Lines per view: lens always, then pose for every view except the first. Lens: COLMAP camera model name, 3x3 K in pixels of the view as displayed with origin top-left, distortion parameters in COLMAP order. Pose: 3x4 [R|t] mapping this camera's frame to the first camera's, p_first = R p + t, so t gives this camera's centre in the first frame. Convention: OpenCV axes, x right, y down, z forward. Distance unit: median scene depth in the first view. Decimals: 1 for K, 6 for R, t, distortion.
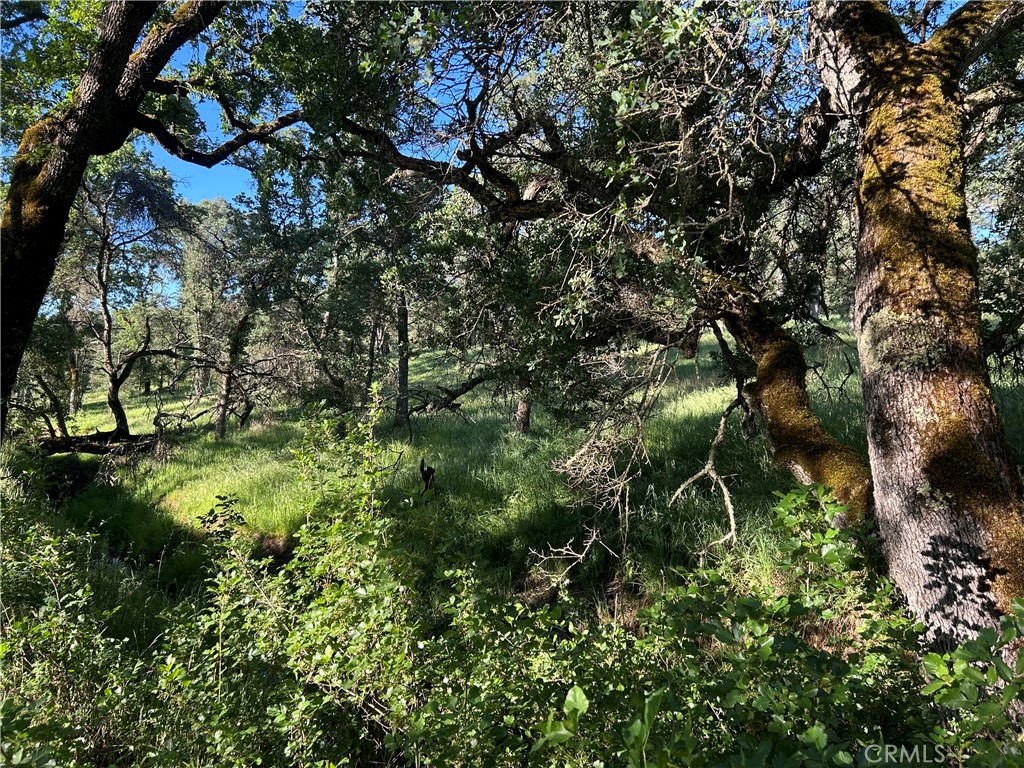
lens RADIAL K [[773.6, 0, 498.5], [0, 773.6, 379.2], [0, 0, 1]] dist [0.073444, -0.081860]
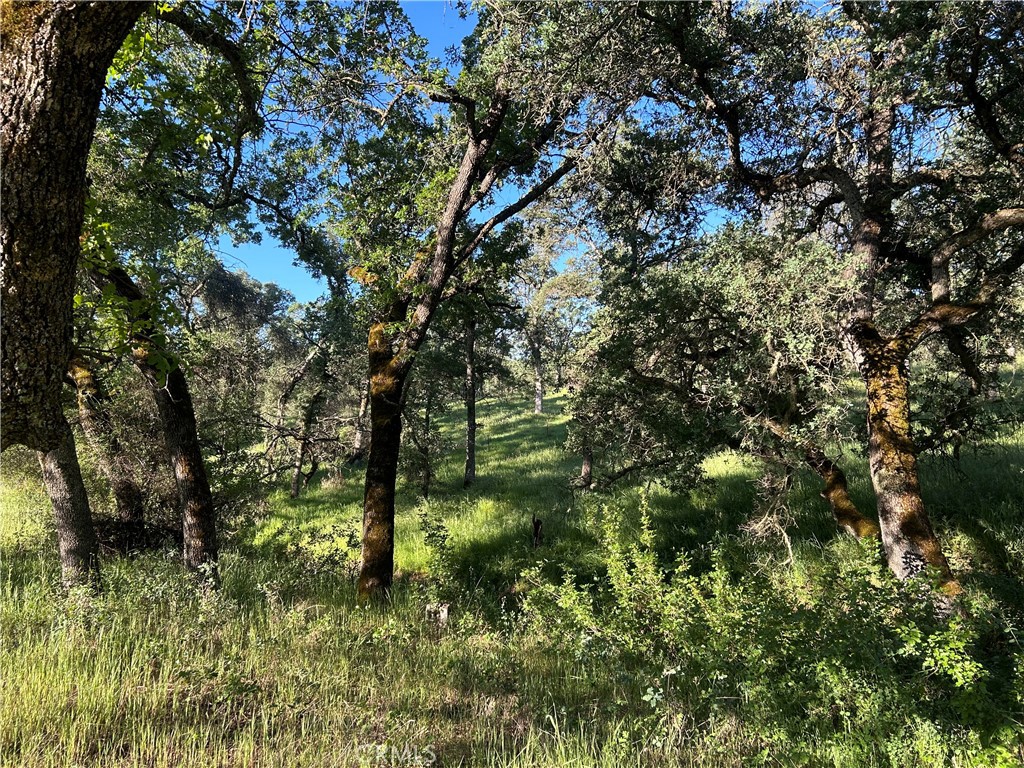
lens RADIAL K [[773.6, 0, 498.5], [0, 773.6, 379.2], [0, 0, 1]] dist [0.073444, -0.081860]
pose [[0.998973, -0.014736, 0.042853, -0.873958], [0.017067, 0.998365, -0.054551, -0.248924], [-0.041979, 0.055226, 0.997591, -1.538038]]
